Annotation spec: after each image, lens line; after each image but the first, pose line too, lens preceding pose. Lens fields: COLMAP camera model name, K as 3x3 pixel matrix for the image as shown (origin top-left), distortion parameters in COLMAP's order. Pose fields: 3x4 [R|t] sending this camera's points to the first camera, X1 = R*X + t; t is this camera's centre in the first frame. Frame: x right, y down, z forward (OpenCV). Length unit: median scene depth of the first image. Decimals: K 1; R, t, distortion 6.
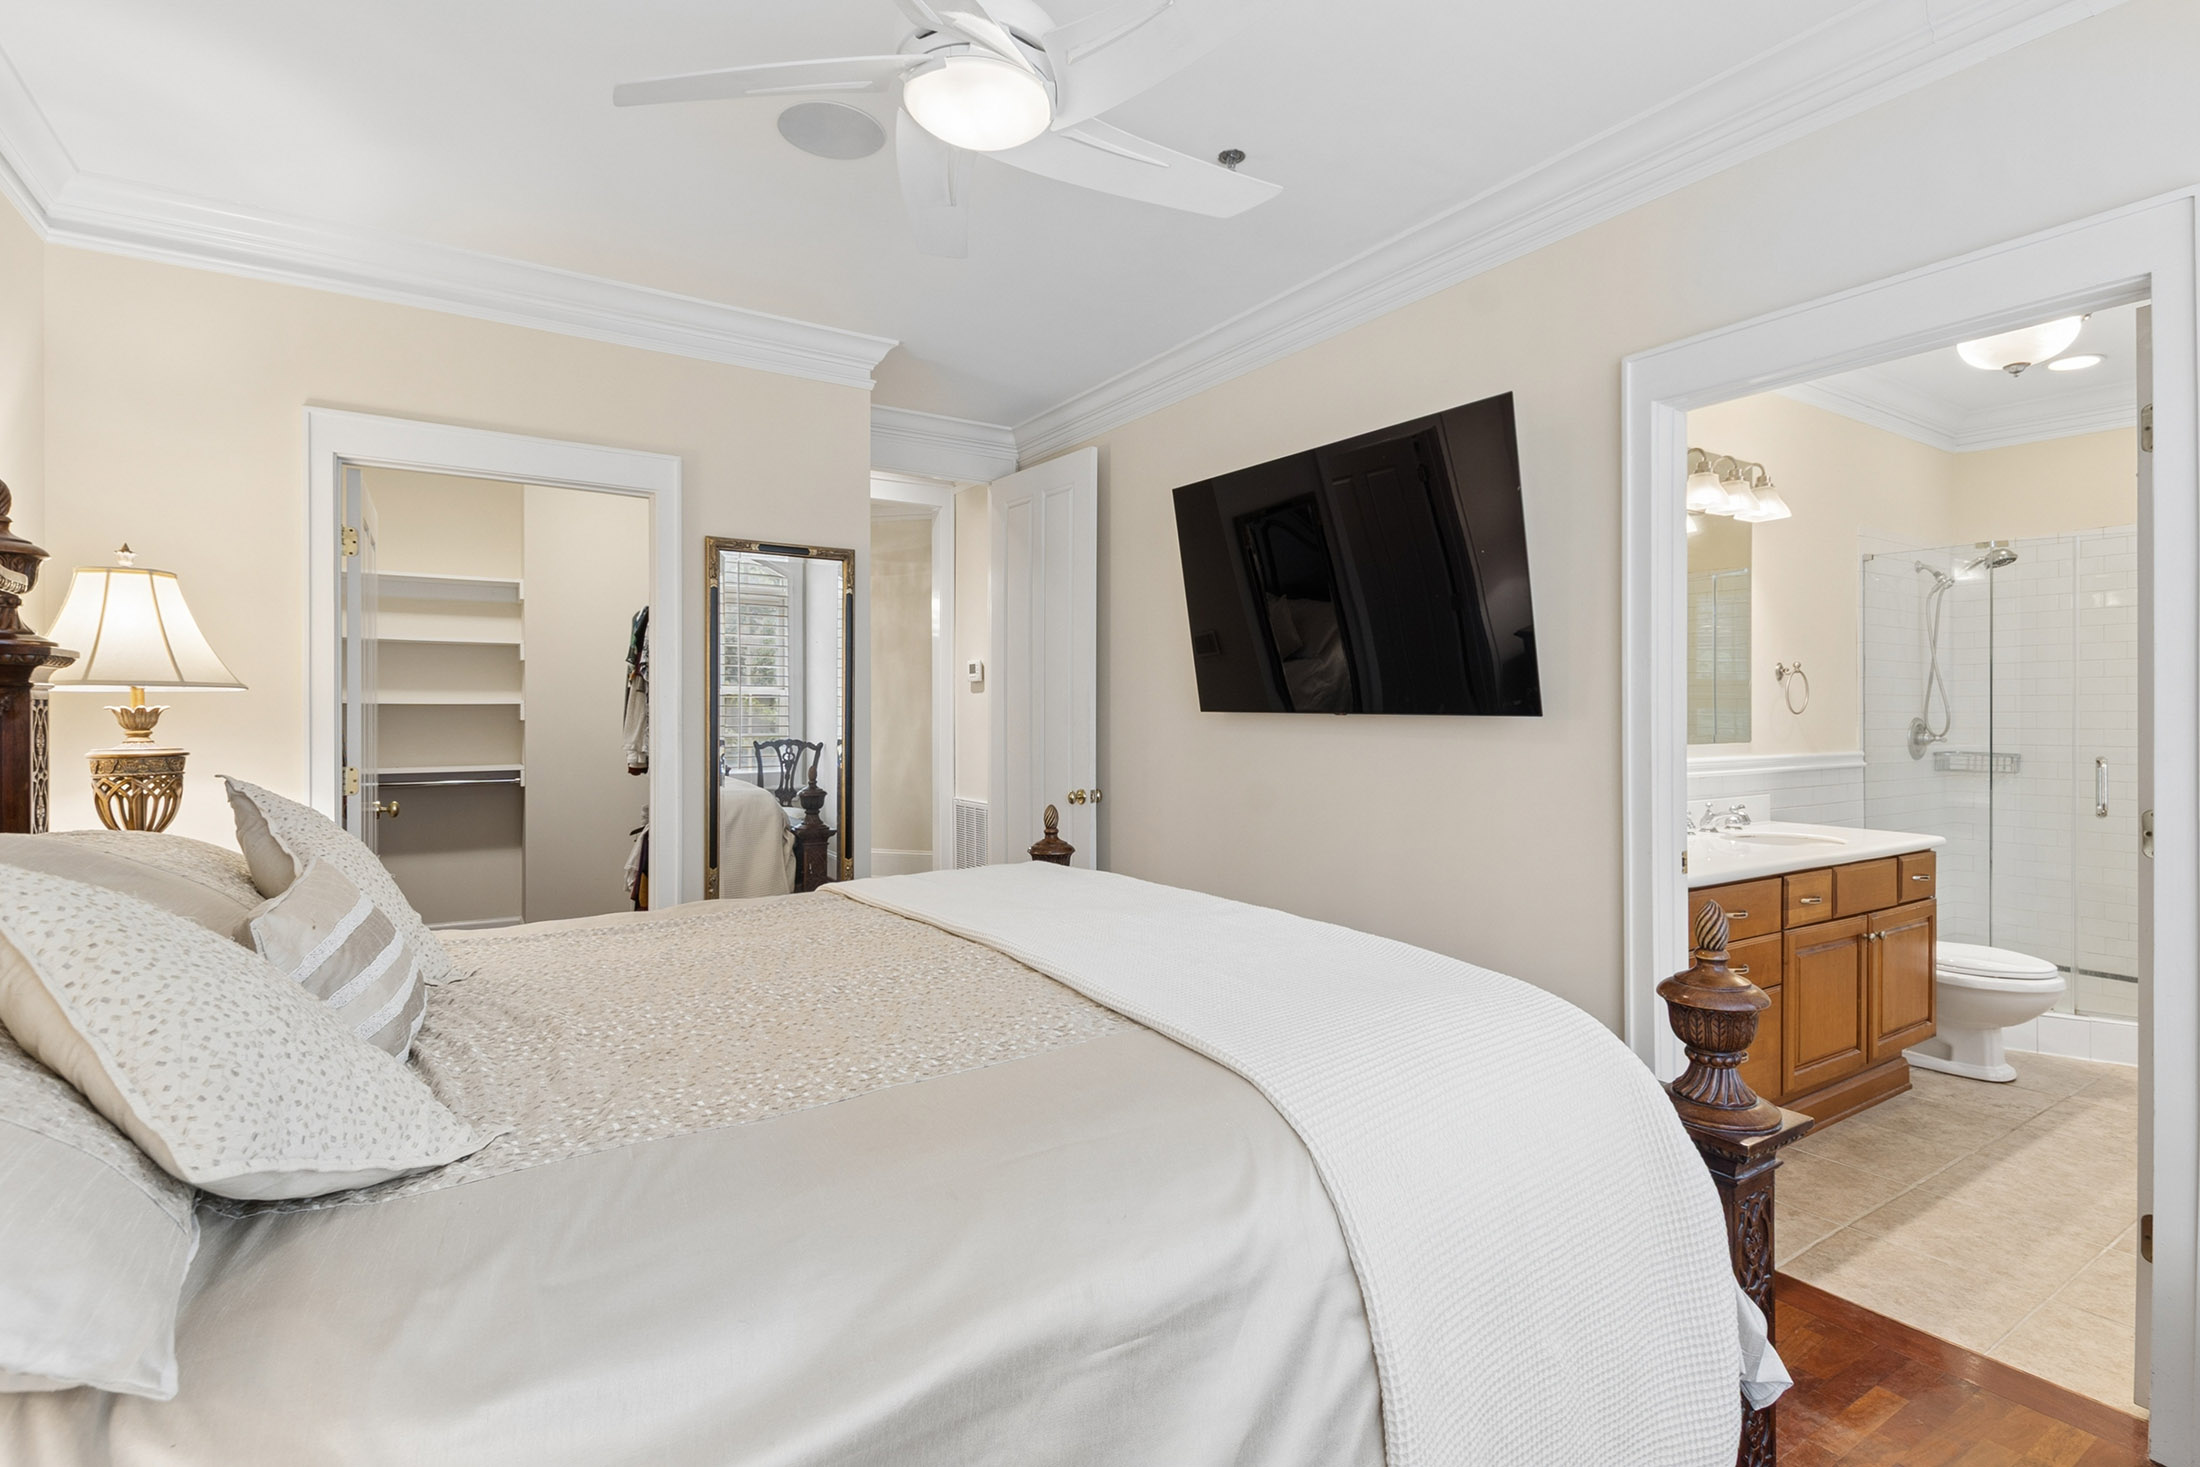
lens RADIAL K [[1044.9, 0, 1113.3], [0, 1044.9, 692.2], [0, 0, 1]] dist [0.016842, -0.007830]
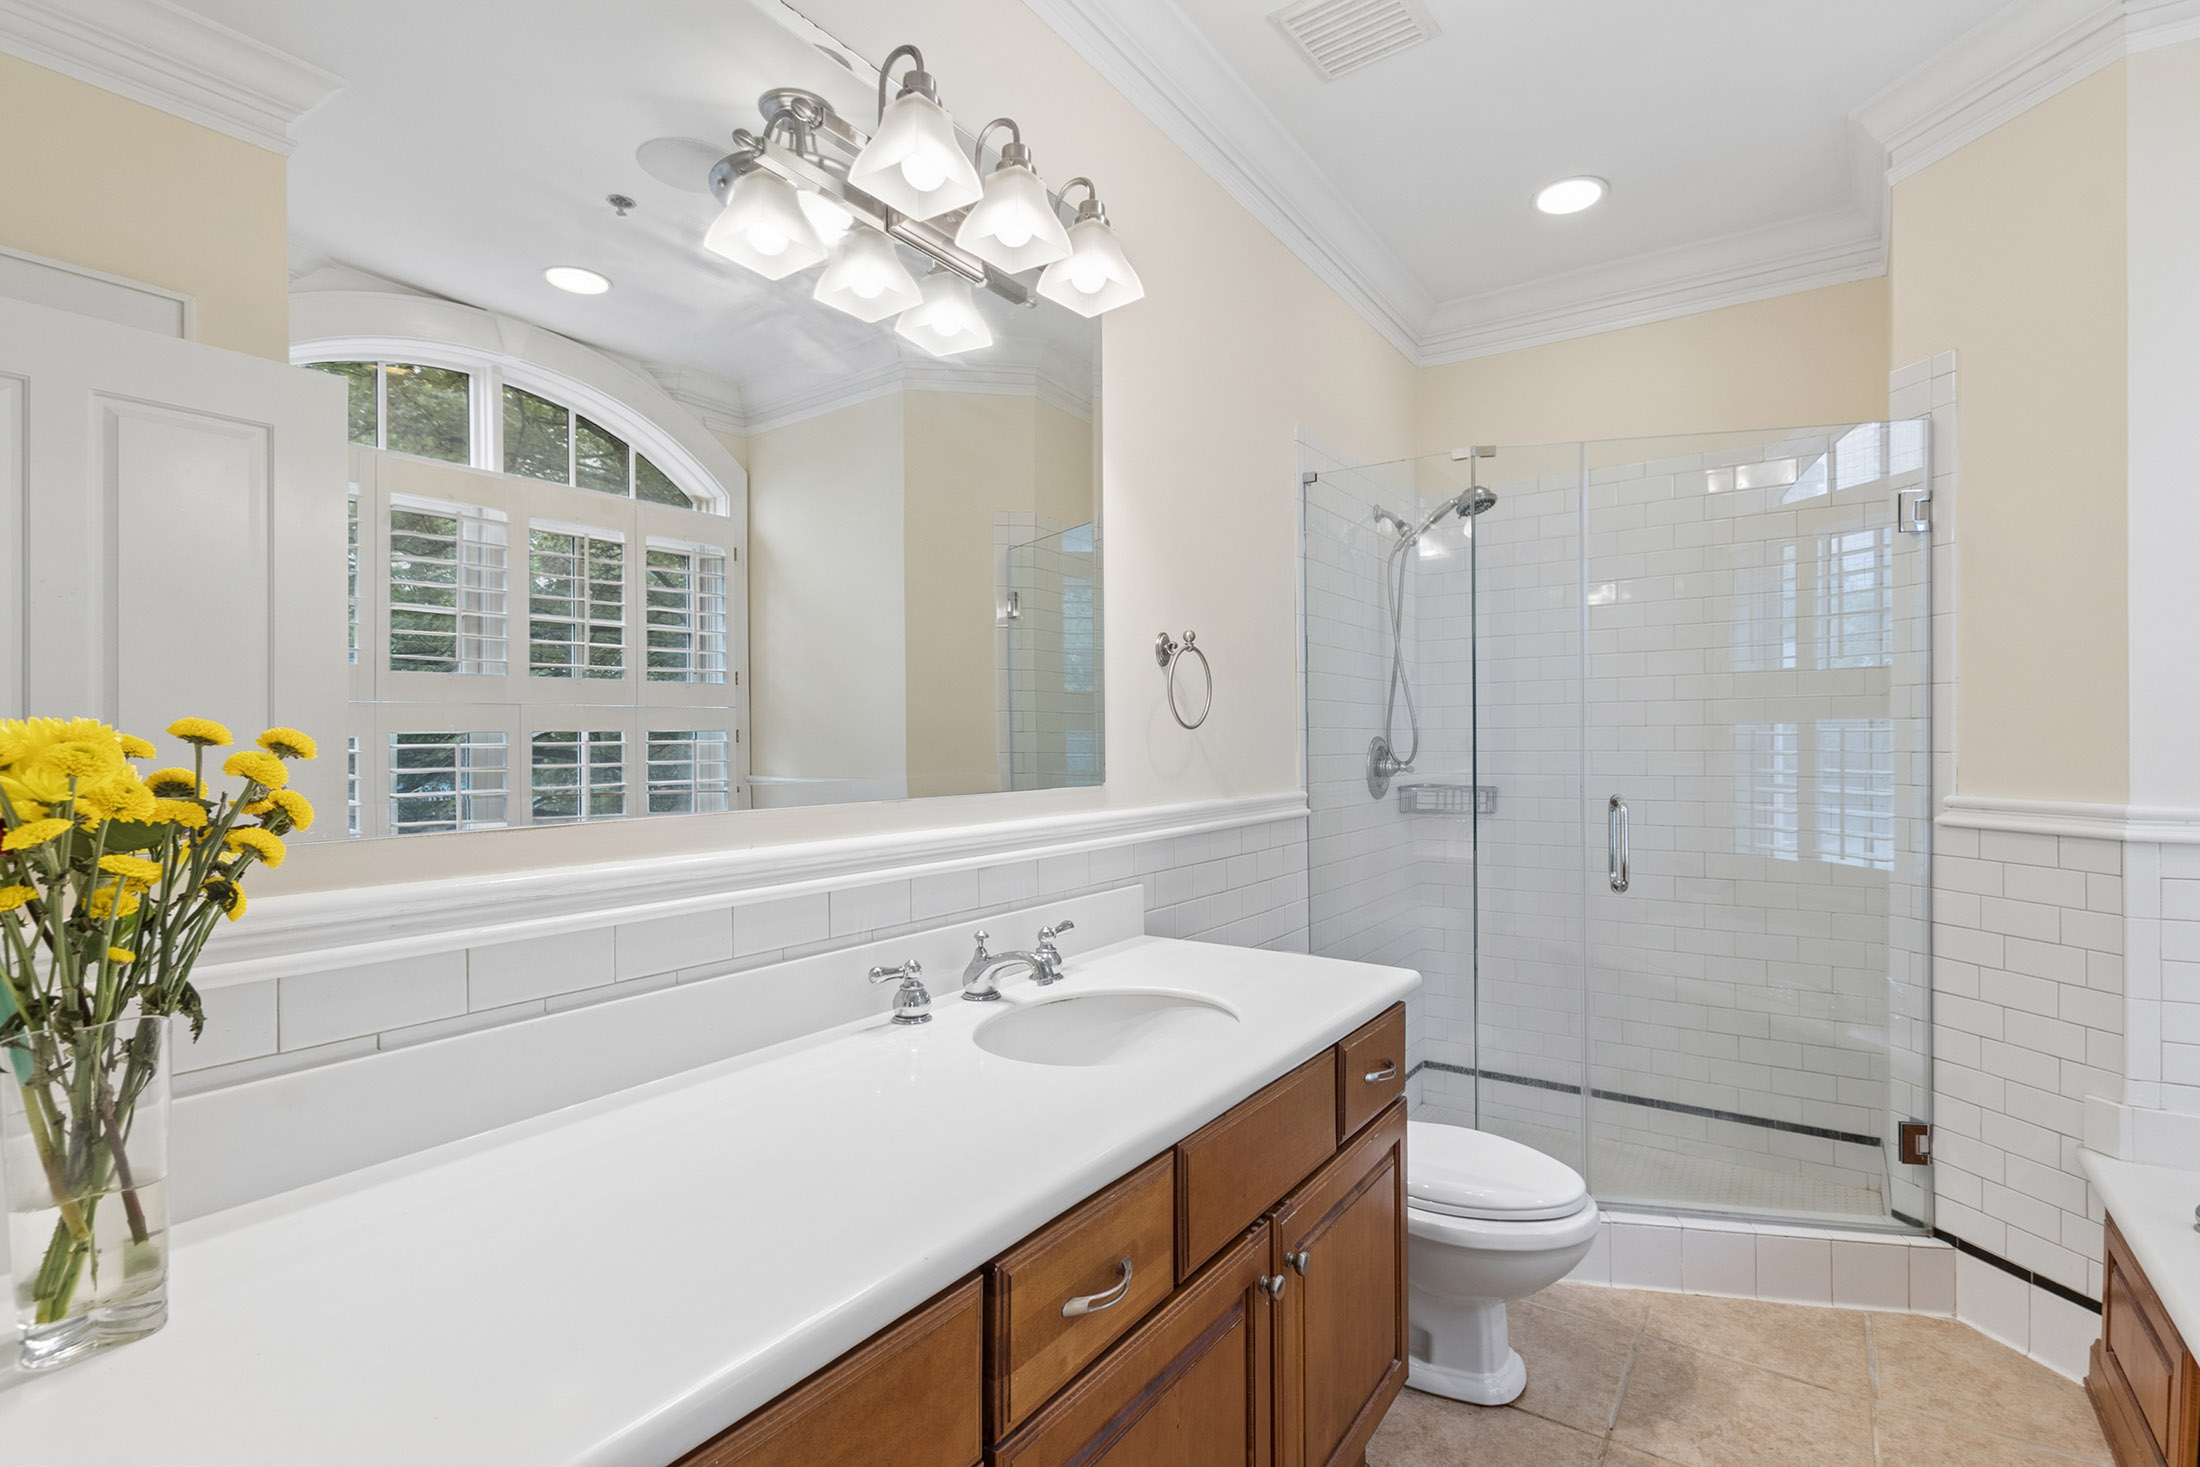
lens RADIAL K [[1044.9, 0, 1105.3], [0, 1044.9, 732.5], [0, 0, 1]] dist [0.016842, -0.007830]
pose [[0.924422, -0.010236, 0.381234, 0.396465], [0.009509, 0.999948, 0.003790, 0.019645], [-0.381253, 0.000122, 0.924471, 0.510896]]
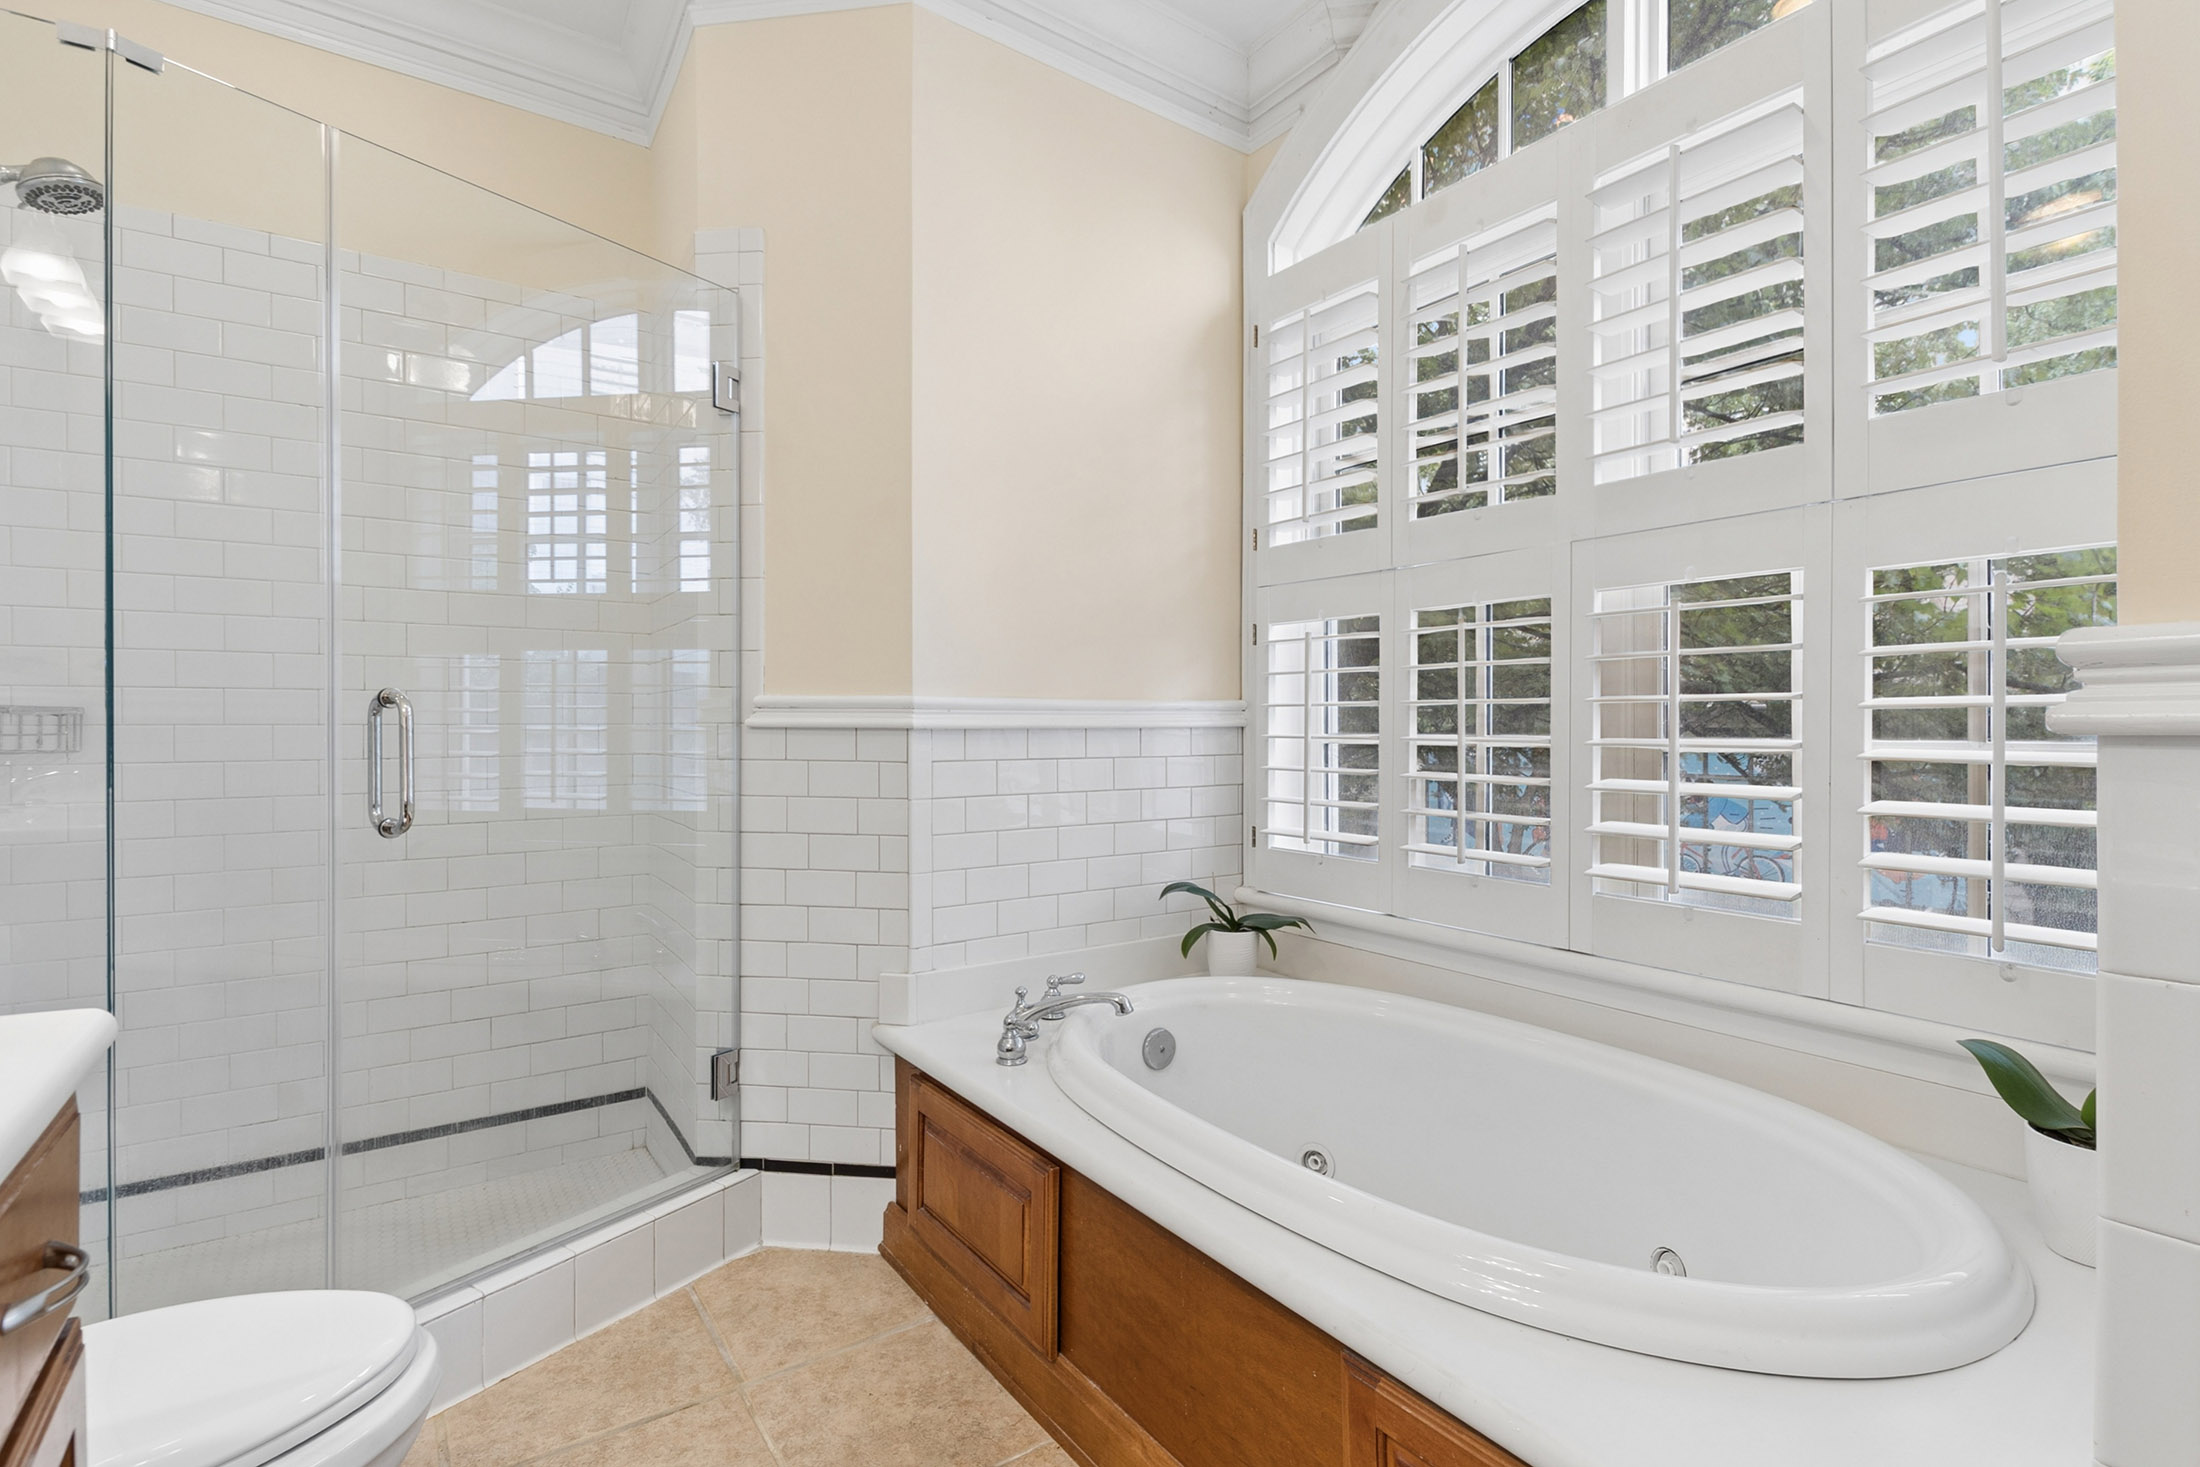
lens RADIAL K [[1044.9, 0, 1113.7], [0, 1044.9, 729.2], [0, 0, 1]] dist [0.016842, -0.007830]
pose [[-0.035129, -0.012028, 0.999310, 0.487296], [-0.010651, 0.999875, 0.011660, 0.066398], [-0.999326, -0.010234, -0.035253, 0.689613]]
